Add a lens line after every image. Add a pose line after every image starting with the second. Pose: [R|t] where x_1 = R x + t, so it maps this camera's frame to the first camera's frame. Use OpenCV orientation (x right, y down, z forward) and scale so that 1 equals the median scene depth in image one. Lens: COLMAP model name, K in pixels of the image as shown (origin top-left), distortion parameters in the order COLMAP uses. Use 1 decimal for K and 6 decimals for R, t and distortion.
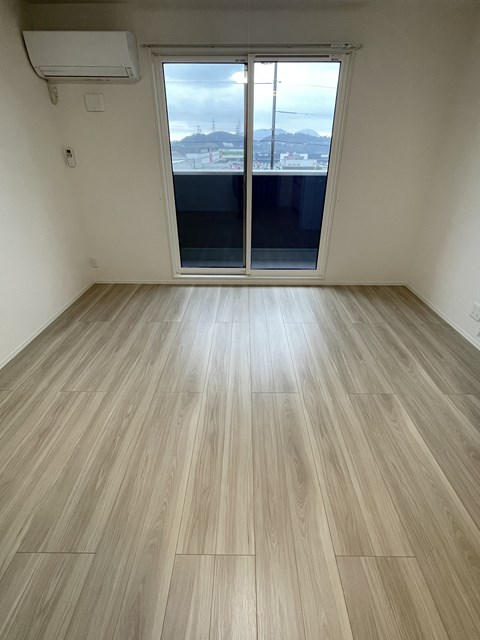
lens RADIAL K [[319.5, 0, 238.3], [0, 319.5, 320.9], [0, 0, 1]] dist [-0.006604, -0.000145]
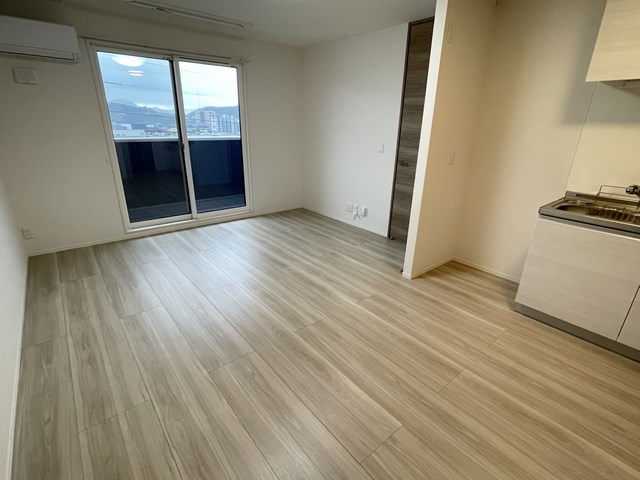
lens RADIAL K [[319.5, 0, 317.1], [0, 319.5, 244.7], [0, 0, 1]] dist [-0.006604, -0.000145]
pose [[0.766549, -0.214901, 0.605161, -0.414893], [0.287099, 0.957610, -0.023605, 0.124945], [-0.574436, 0.191835, 0.795753, -0.238265]]
